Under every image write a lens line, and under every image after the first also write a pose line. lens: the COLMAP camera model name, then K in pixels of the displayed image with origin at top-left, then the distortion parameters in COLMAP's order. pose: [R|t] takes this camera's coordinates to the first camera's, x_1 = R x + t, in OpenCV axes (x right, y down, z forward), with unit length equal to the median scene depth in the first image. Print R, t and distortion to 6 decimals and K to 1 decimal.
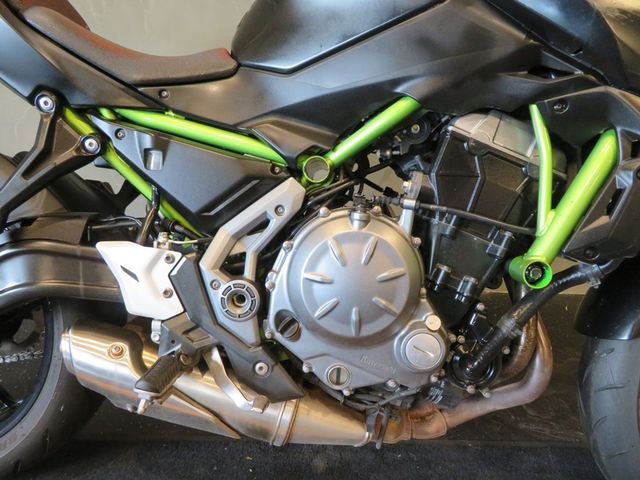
lens RADIAL K [[452.2, 0, 321.2], [0, 452.2, 243.2], [0, 0, 1]] dist [-0.013841, 0.007208]
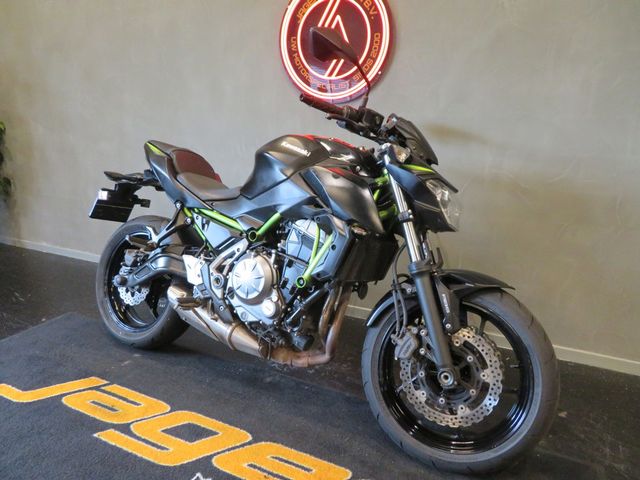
lens RADIAL K [[452.2, 0, 321.1], [0, 452.2, 240.5], [0, 0, 1]] dist [-0.013841, 0.007208]
pose [[0.891377, 0.087590, -0.444718, 1.527176], [-0.151660, 0.982234, -0.110526, 0.092006], [0.427136, 0.165966, 0.888825, -1.161523]]
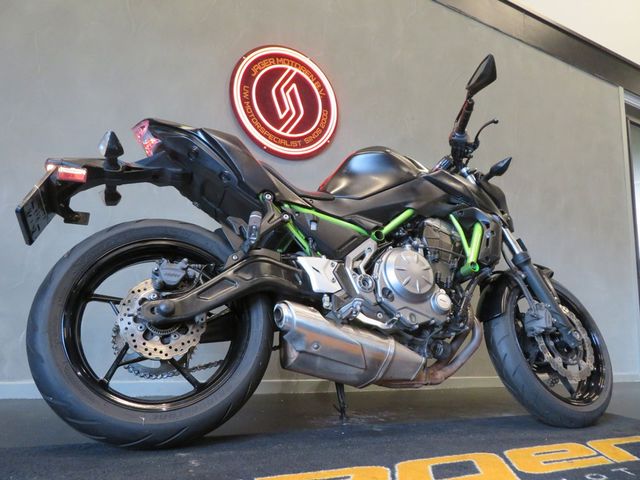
lens RADIAL K [[452.2, 0, 320.7], [0, 452.2, 239.9], [0, 0, 1]] dist [-0.013841, 0.007208]
pose [[0.897357, 0.072769, 0.435265, -1.294121], [0.165725, 0.858555, -0.485199, 0.934229], [-0.409007, 0.507531, 0.758371, -0.613038]]
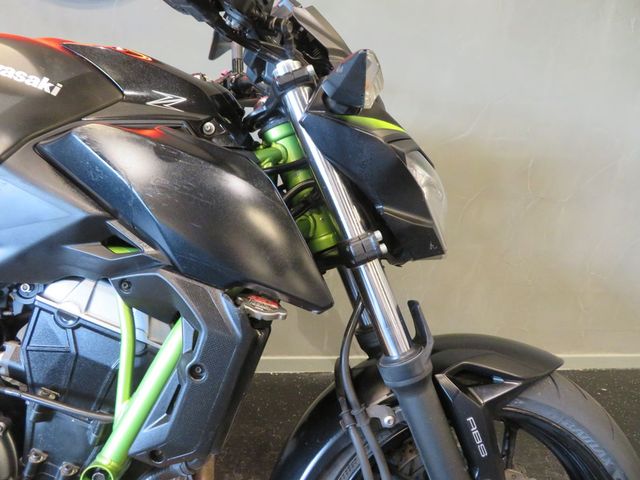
lens RADIAL K [[452.2, 0, 316.4], [0, 452.2, 238.7], [0, 0, 1]] dist [-0.013841, 0.007208]
pose [[0.998464, -0.013498, 0.053741, 0.757166], [0.016514, 0.998290, -0.056083, -0.301297], [-0.052892, 0.056885, 0.996979, 0.087182]]
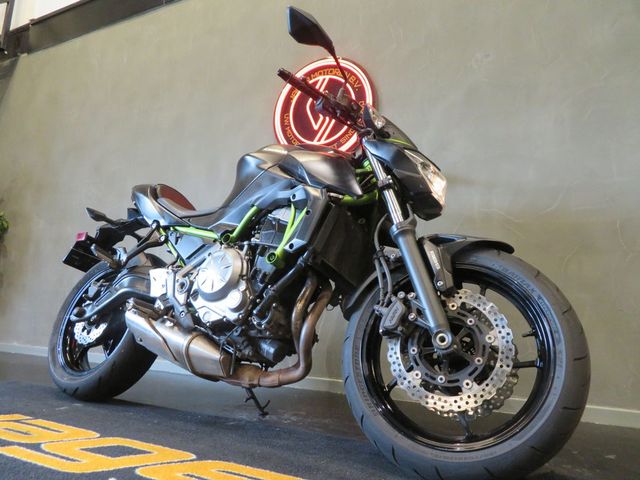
lens RADIAL K [[452.2, 0, 321.5], [0, 452.2, 244.0], [0, 0, 1]] dist [-0.013841, 0.007208]
pose [[0.885477, -0.086515, -0.456559, 1.564513], [-0.165893, 0.858917, -0.484501, 0.962507], [0.434062, 0.504755, 0.746199, -0.573987]]
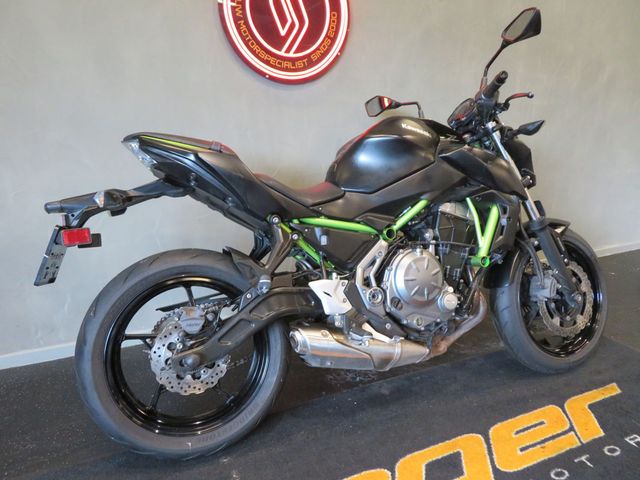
lens RADIAL K [[452.2, 0, 321.4], [0, 452.2, 240.8], [0, 0, 1]] dist [-0.013841, 0.007208]
pose [[0.913251, -0.143535, 0.381274, -1.214112], [0.187009, 0.979151, -0.079322, -0.014782], [-0.361939, 0.143742, 0.921053, -0.964686]]
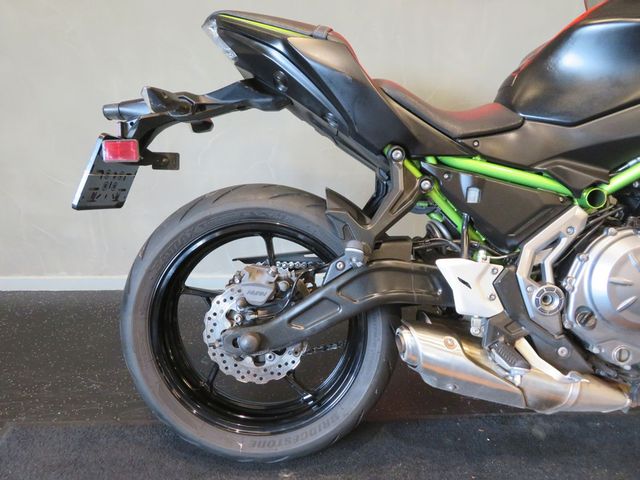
lens RADIAL K [[452.2, 0, 322.4], [0, 452.2, 238.6], [0, 0, 1]] dist [-0.013841, 0.007208]
pose [[0.999205, -0.034724, 0.019565, -0.852767], [0.034853, 0.999373, -0.006290, -0.067340], [-0.019335, 0.006967, 0.999789, -0.298628]]
